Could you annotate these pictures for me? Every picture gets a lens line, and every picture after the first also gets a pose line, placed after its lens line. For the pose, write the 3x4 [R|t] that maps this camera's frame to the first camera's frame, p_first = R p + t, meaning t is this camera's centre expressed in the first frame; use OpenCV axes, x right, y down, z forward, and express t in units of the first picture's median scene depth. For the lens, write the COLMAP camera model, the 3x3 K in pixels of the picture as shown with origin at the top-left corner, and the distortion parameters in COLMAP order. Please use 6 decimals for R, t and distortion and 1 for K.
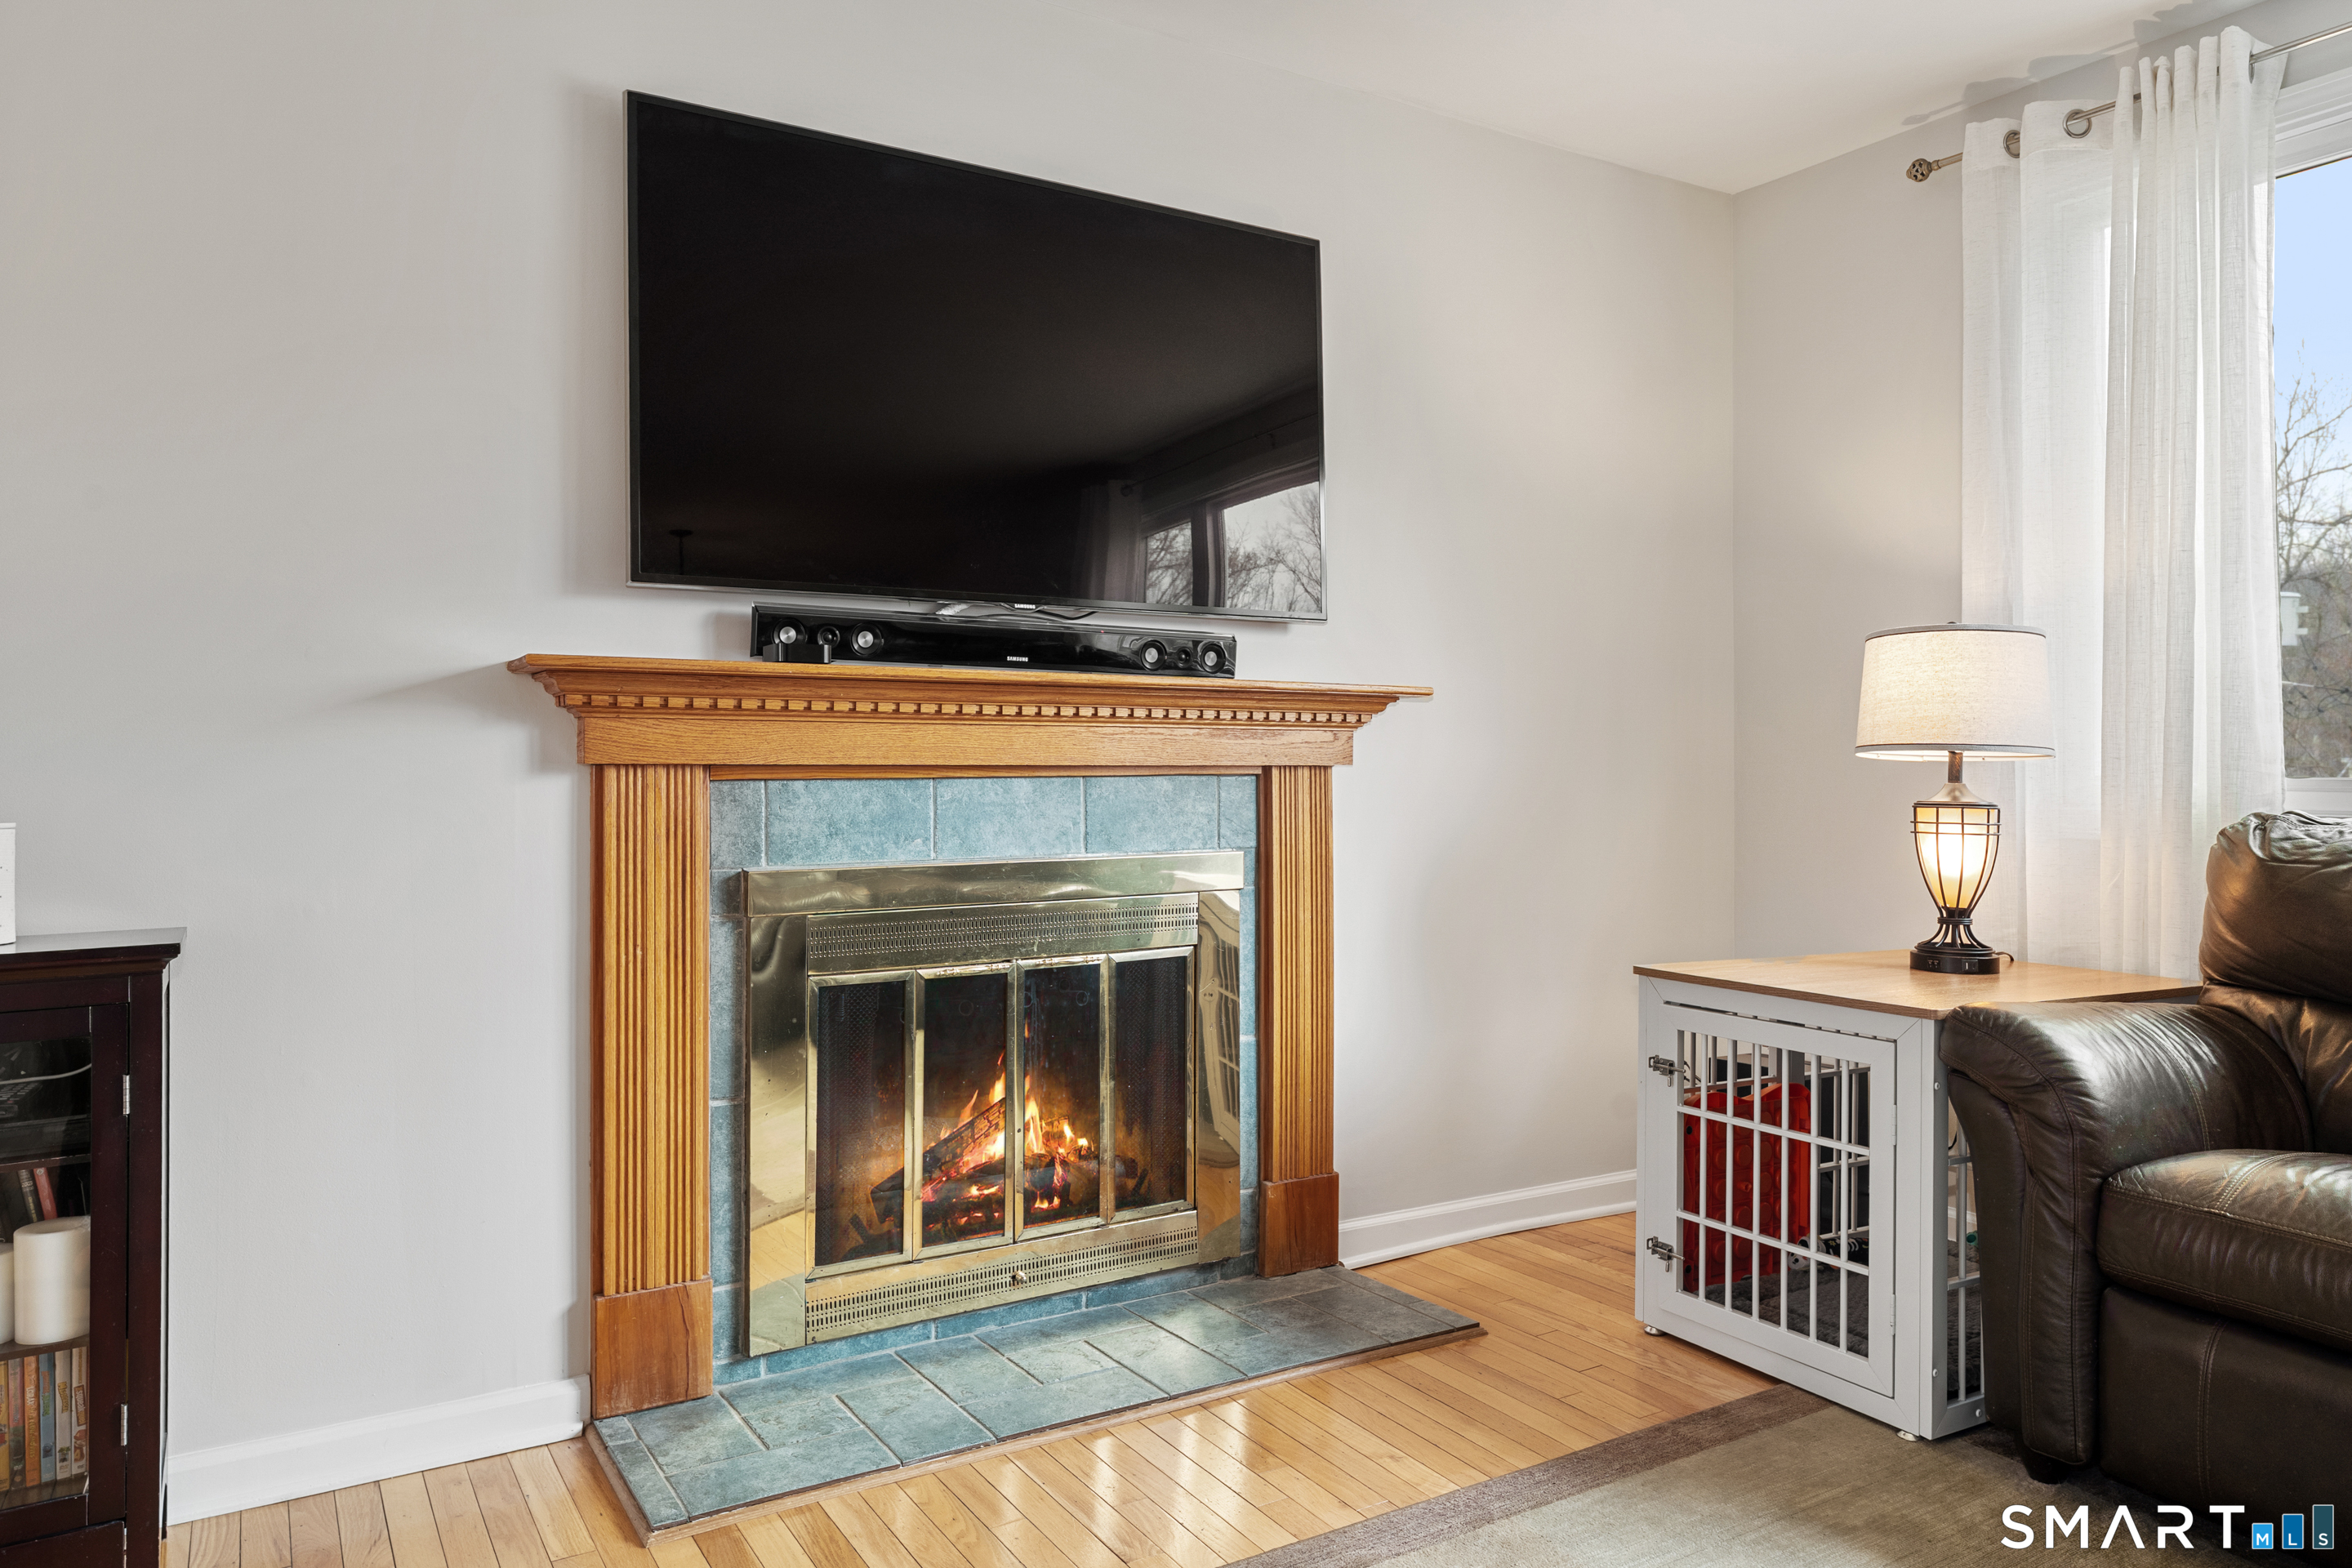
lens RADIAL K [[1512.9, 0, 1159.5], [0, 1512.9, 753.1], [0, 0, 1]] dist [-0.000714, 0.000018]
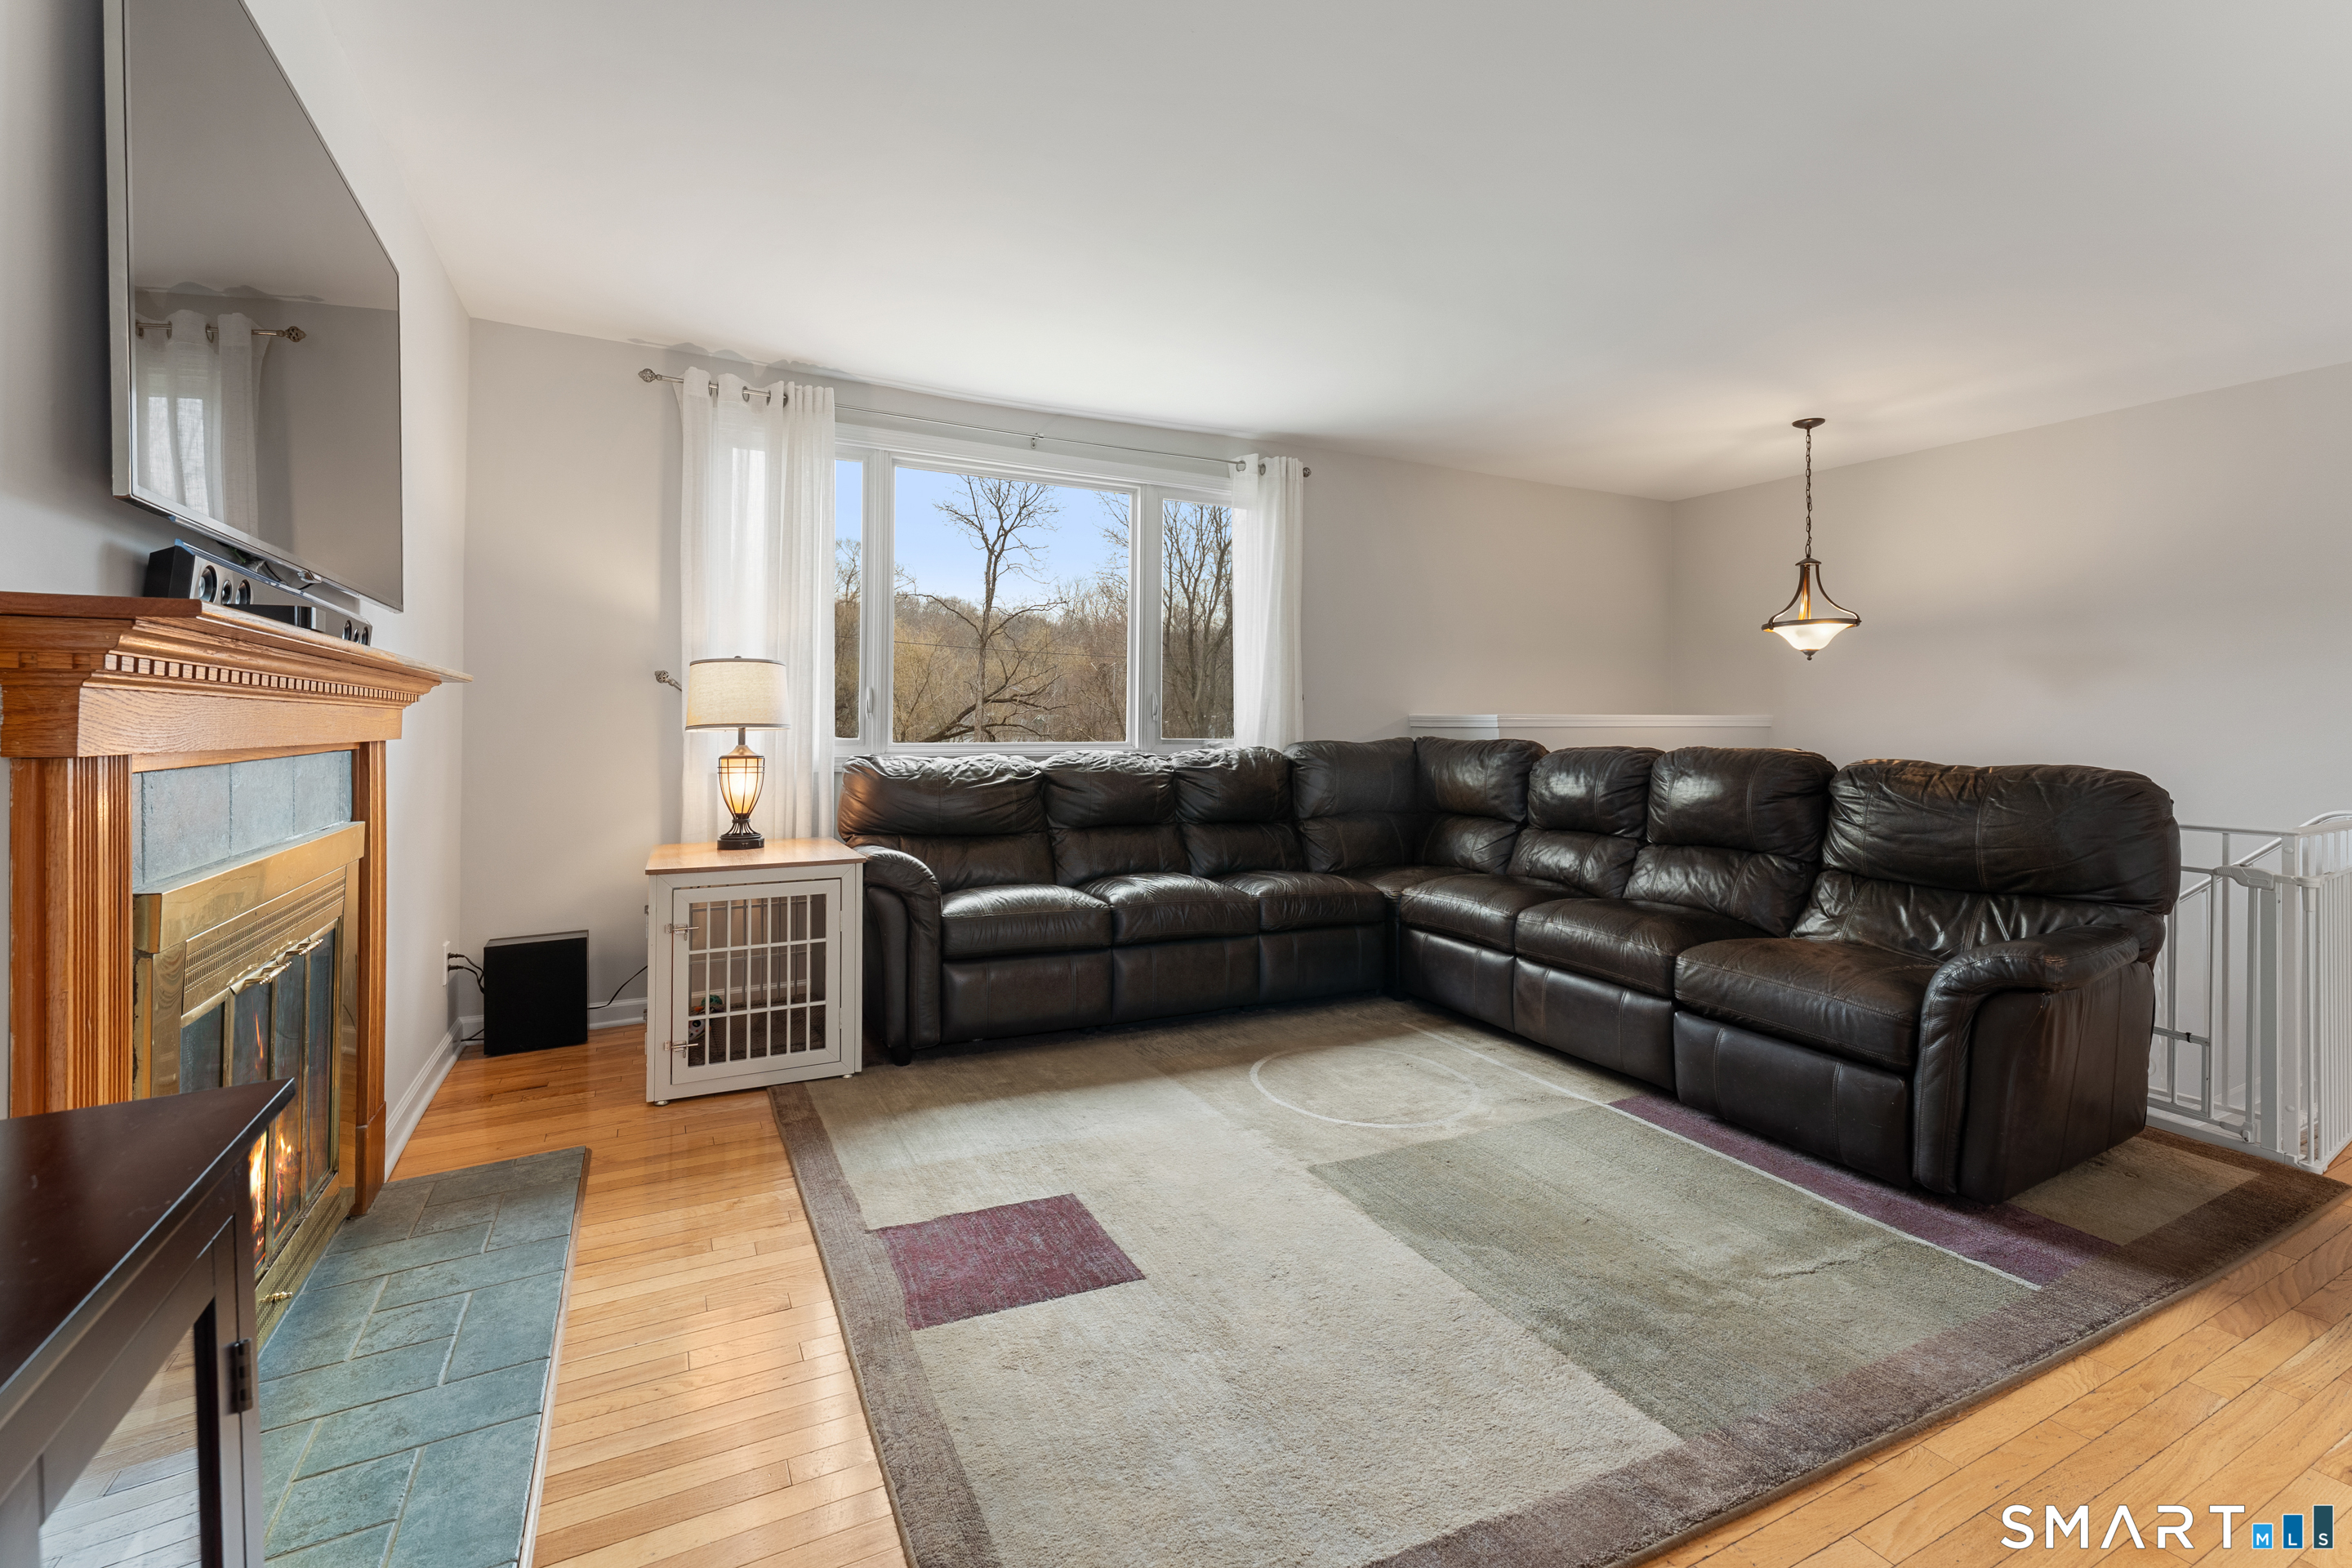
lens RADIAL K [[1014.4, 0, 1166.8], [0, 1014.4, 720.2], [0, 0, 1]] dist [-0.001346, -0.000153]
pose [[0.070468, 0.005561, 0.997499, -0.692717], [-0.012102, 0.999916, -0.004720, -0.010936], [-0.997441, -0.011739, 0.070530, 0.429917]]
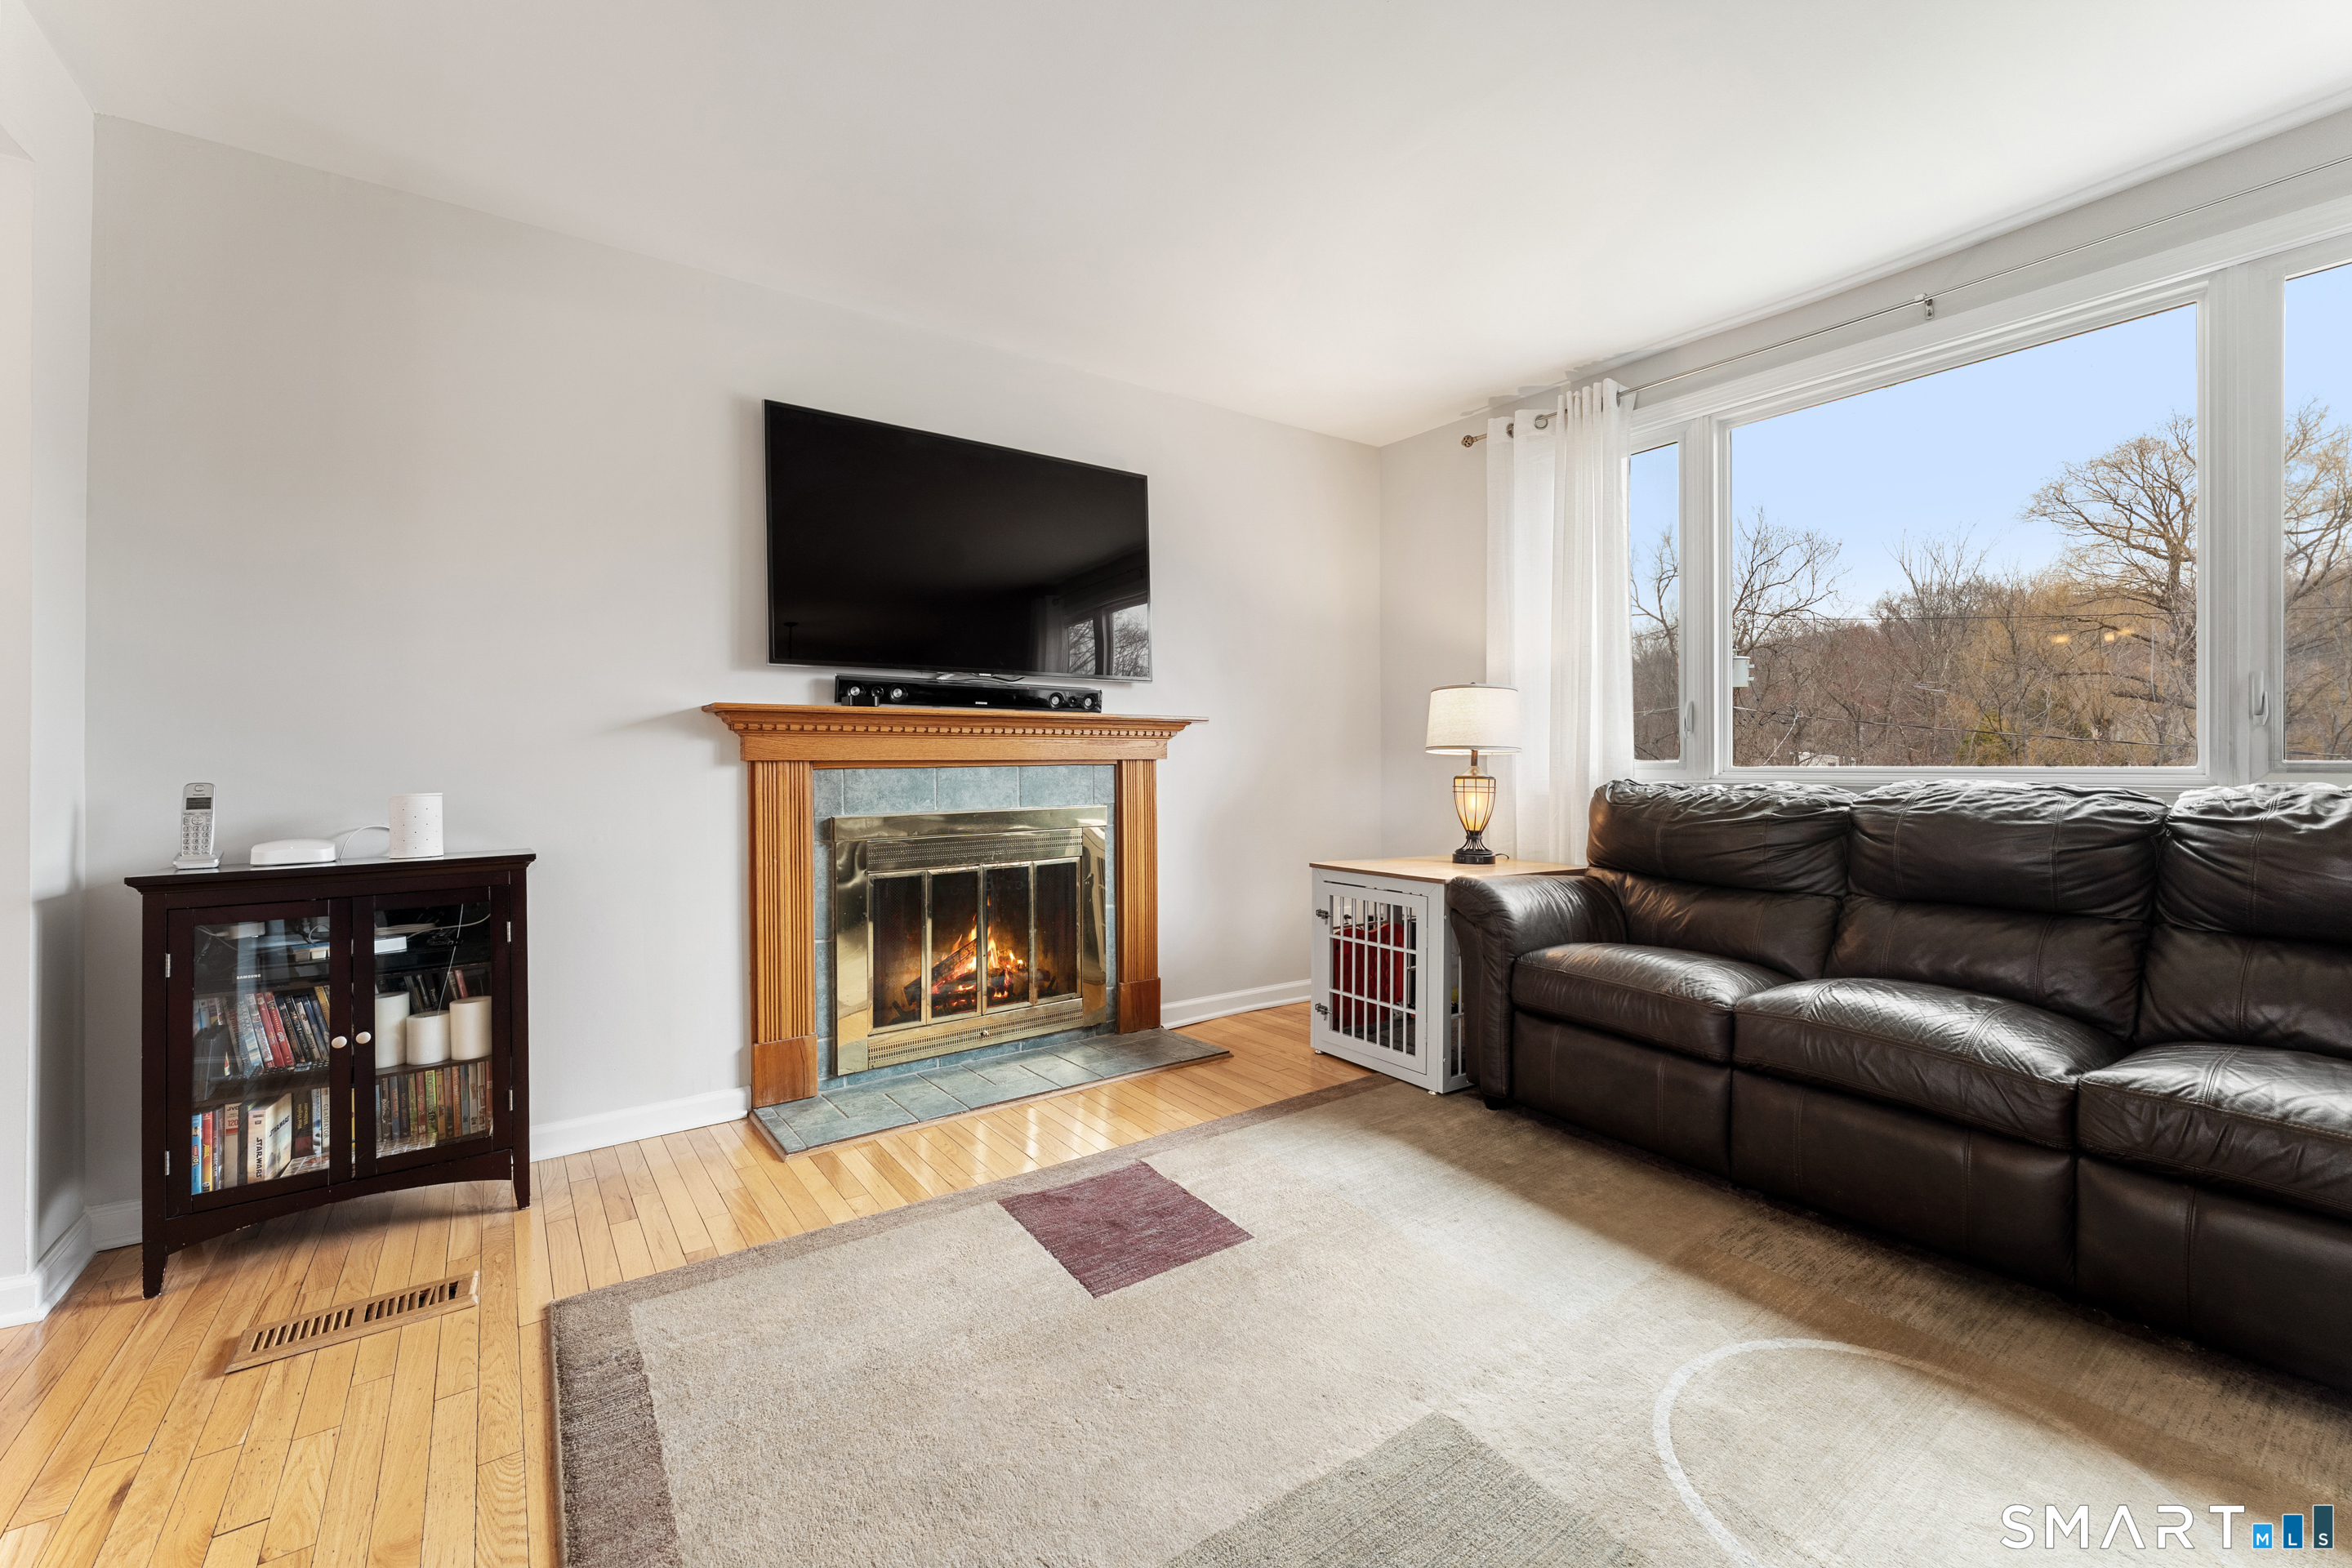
lens RADIAL K [[947.2, 0, 1169.6], [0, 947.2, 763.0], [0, 0, 1]] dist [0.000277, 0.000002]
pose [[0.997009, -0.006491, 0.077017, 0.047948], [0.005662, 0.999924, 0.010971, 0.000292], [-0.077082, -0.010502, 0.996969, -0.186046]]
